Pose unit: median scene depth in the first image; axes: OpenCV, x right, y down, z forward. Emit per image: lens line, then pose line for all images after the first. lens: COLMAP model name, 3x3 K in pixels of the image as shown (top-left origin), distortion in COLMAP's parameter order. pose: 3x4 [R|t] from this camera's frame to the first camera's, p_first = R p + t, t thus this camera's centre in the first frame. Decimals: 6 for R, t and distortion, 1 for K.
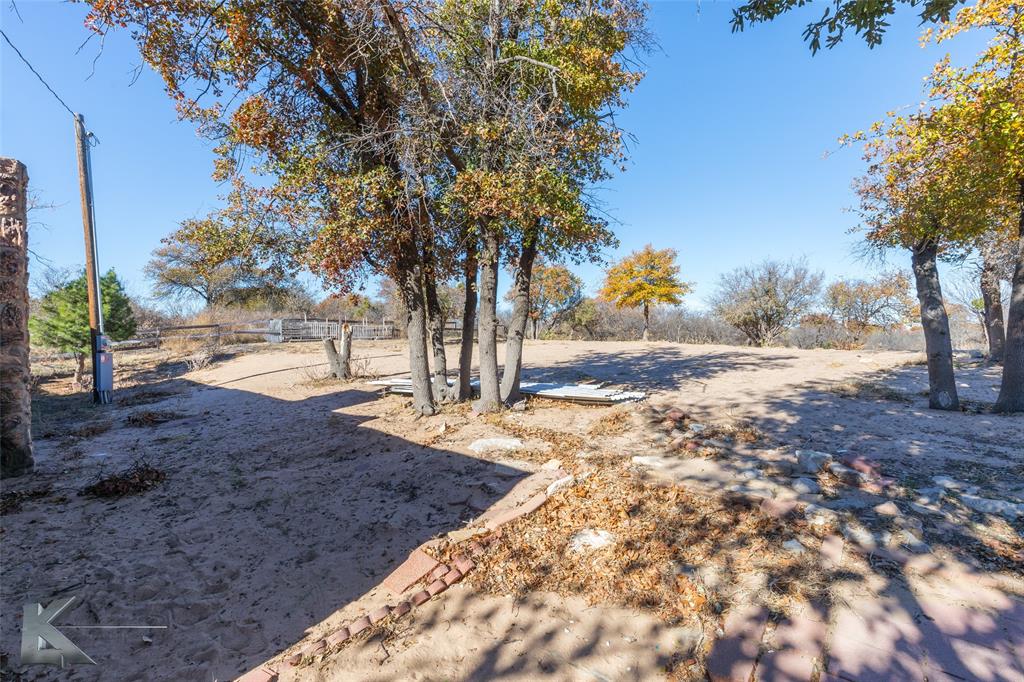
lens RADIAL K [[463.1, 0, 513.3], [0, 463.1, 335.9], [0, 0, 1]] dist [0.001238, -0.000931]
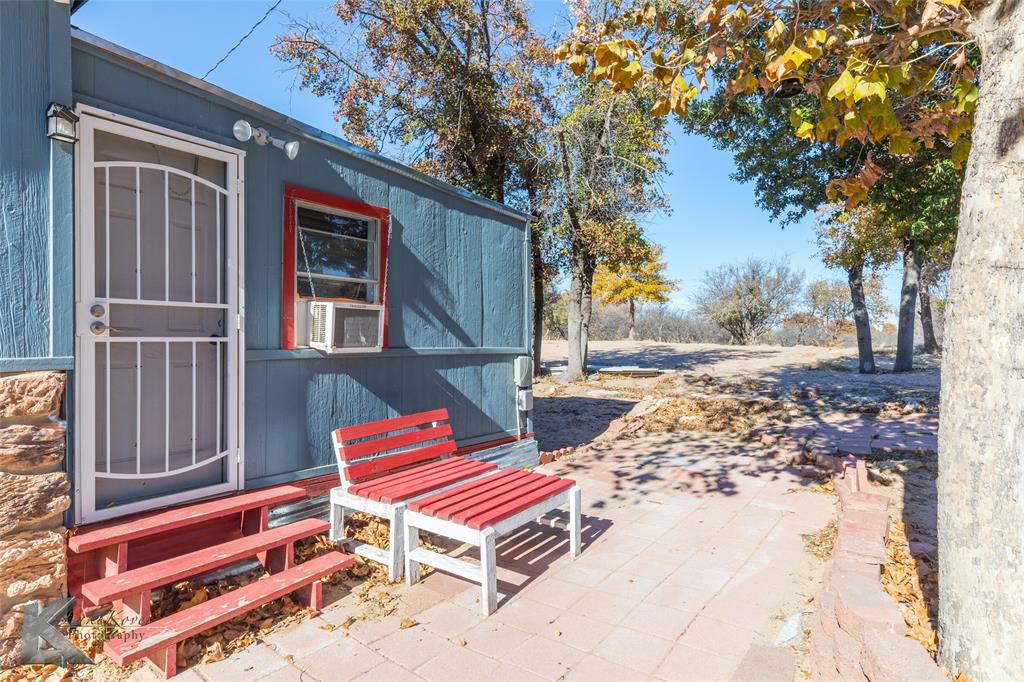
lens RADIAL K [[604.2, 0, 509.4], [0, 604.2, 335.5], [0, 0, 1]] dist [0.005877, 0.000094]
pose [[0.991721, -0.001184, 0.128403, -0.135445], [0.002211, 0.999967, -0.007855, 0.011028], [-0.128390, 0.008074, 0.991691, -0.222559]]
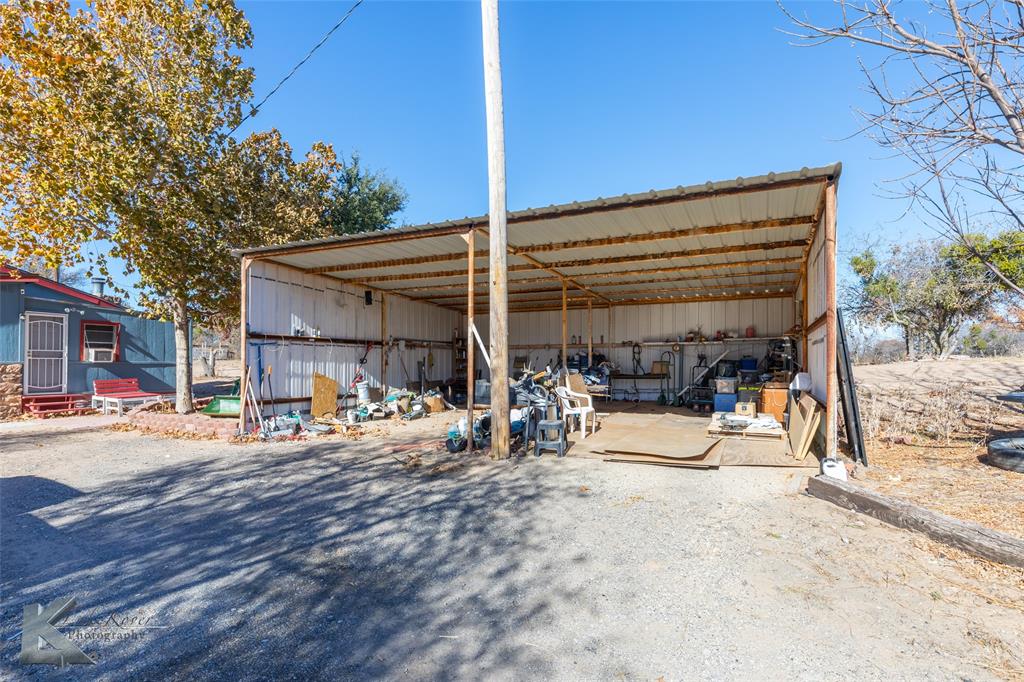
lens RADIAL K [[549.4, 0, 514.2], [0, 549.4, 349.5], [0, 0, 1]] dist [-0.003762, 0.003365]
pose [[0.968913, 0.005861, 0.247333, 0.135760], [0.000344, 0.999686, -0.025037, 0.015961], [-0.247402, 0.024344, 0.968607, -0.749790]]
